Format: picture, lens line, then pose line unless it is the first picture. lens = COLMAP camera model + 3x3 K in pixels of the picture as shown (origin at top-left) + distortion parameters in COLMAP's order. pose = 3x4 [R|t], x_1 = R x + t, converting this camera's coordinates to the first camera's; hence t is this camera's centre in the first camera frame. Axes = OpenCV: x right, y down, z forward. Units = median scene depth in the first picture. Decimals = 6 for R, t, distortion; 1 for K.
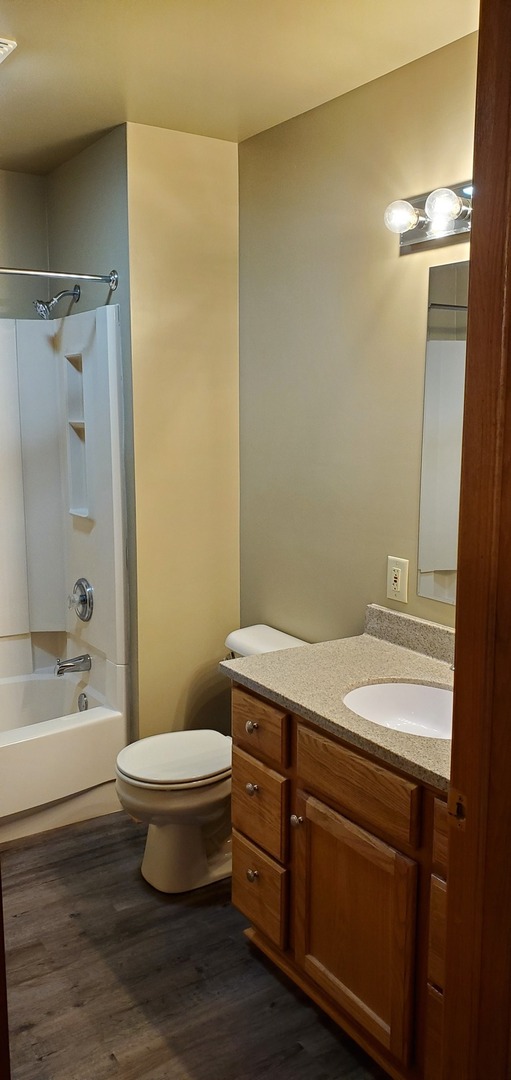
lens RADIAL K [[847.7, 0, 248.4], [0, 847.7, 543.2], [0, 0, 1]] dist [0.036170, -0.030650]
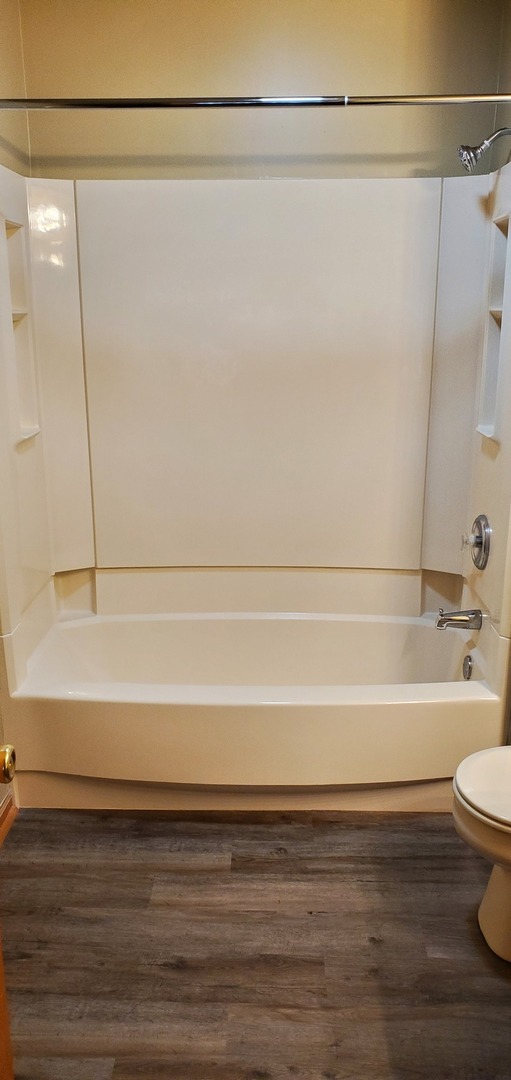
lens RADIAL K [[847.7, 0, 255.9], [0, 847.7, 537.4], [0, 0, 1]] dist [0.036170, -0.030650]
pose [[0.825959, 0.148266, -0.543883, 0.070839], [-0.090417, 0.987145, 0.131792, -0.026049], [0.556432, -0.059679, 0.828747, 0.261476]]
